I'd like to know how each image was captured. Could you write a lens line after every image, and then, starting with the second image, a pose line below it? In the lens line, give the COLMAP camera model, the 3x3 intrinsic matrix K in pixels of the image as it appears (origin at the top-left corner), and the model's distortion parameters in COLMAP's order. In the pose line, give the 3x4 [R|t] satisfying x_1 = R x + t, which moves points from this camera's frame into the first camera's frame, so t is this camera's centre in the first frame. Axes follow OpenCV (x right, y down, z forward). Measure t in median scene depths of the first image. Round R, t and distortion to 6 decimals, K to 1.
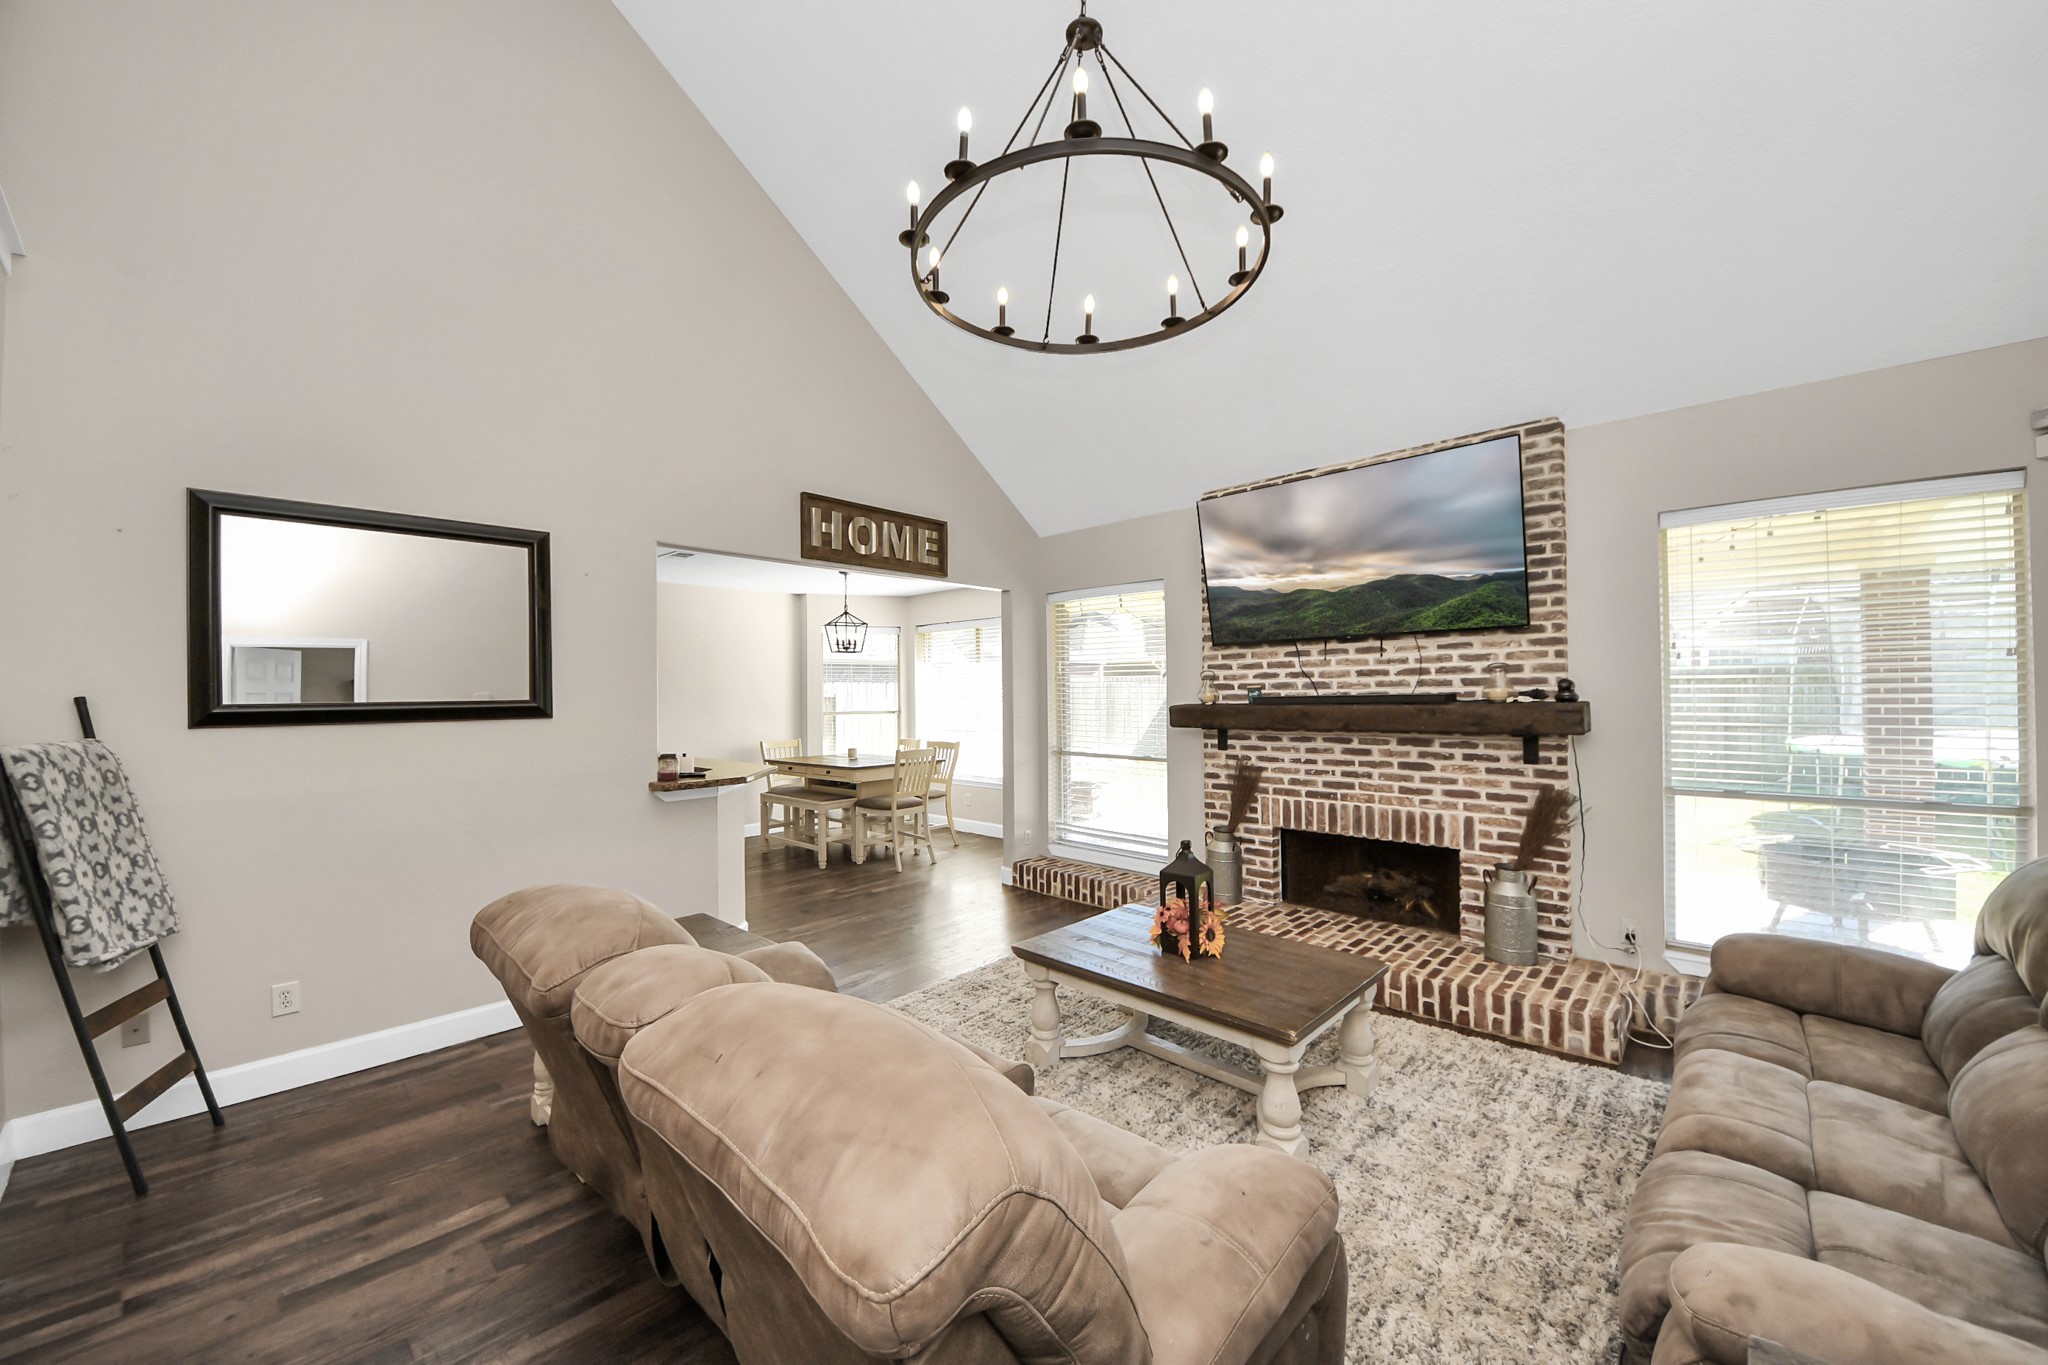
lens RADIAL K [[740.4, 0, 1011.5], [0, 740.4, 685.6], [0, 0, 1]] dist [0.016182, -0.016808]
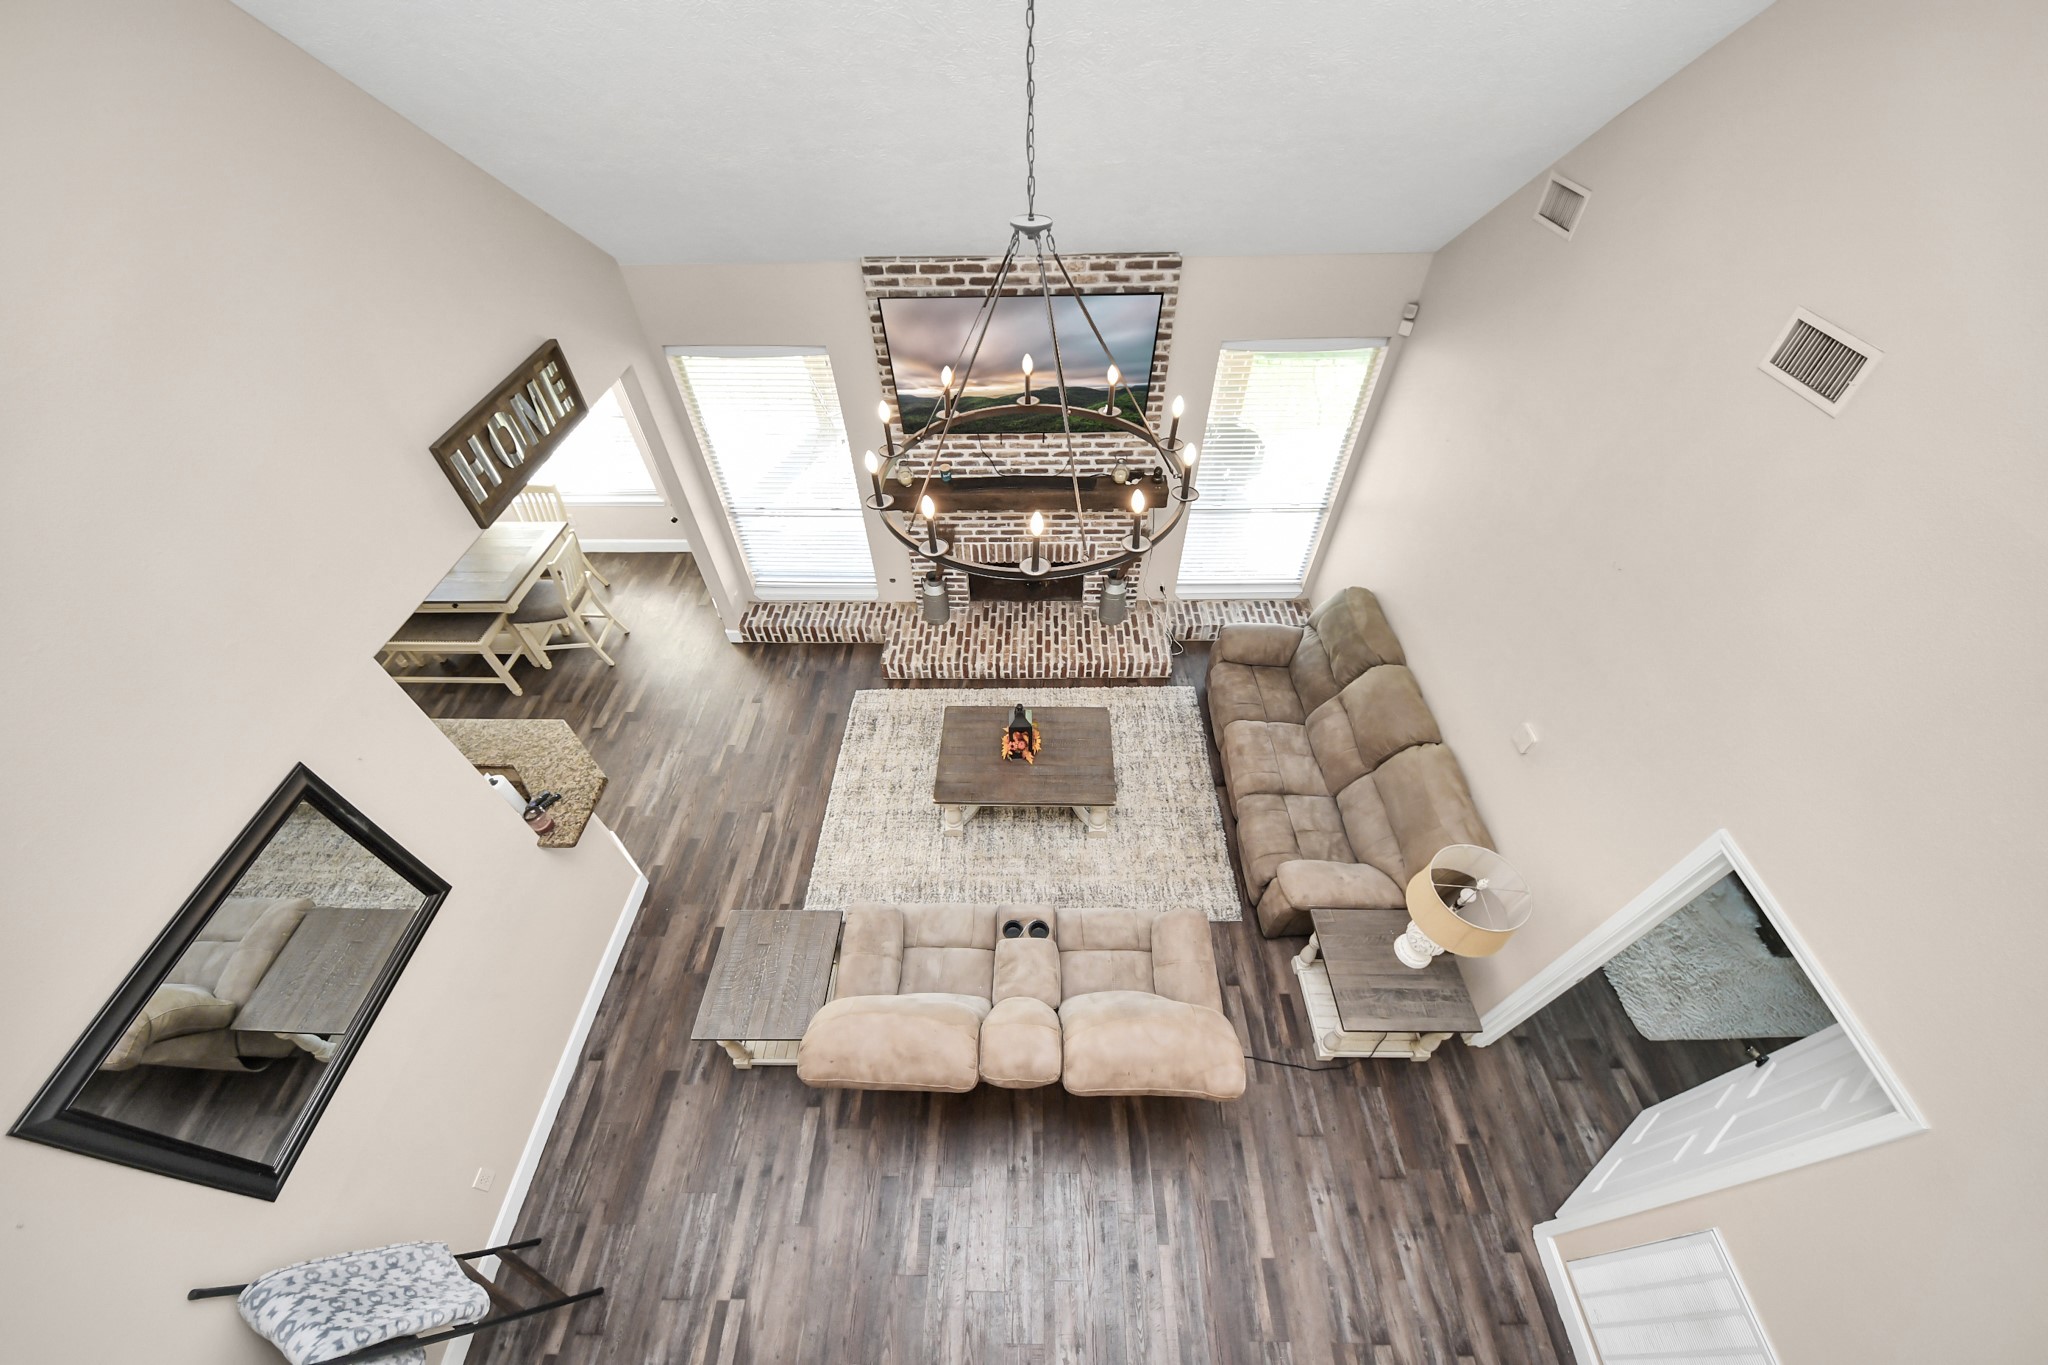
lens RADIAL K [[740.4, 0, 1011.5], [0, 740.4, 685.6], [0, 0, 1]] dist [0.016182, -0.016808]
pose [[0.732758, -0.484227, 0.478111, -0.381180], [-0.015329, 0.690674, 0.723003, -0.710919], [-0.680316, -0.537116, 0.498675, 0.174790]]
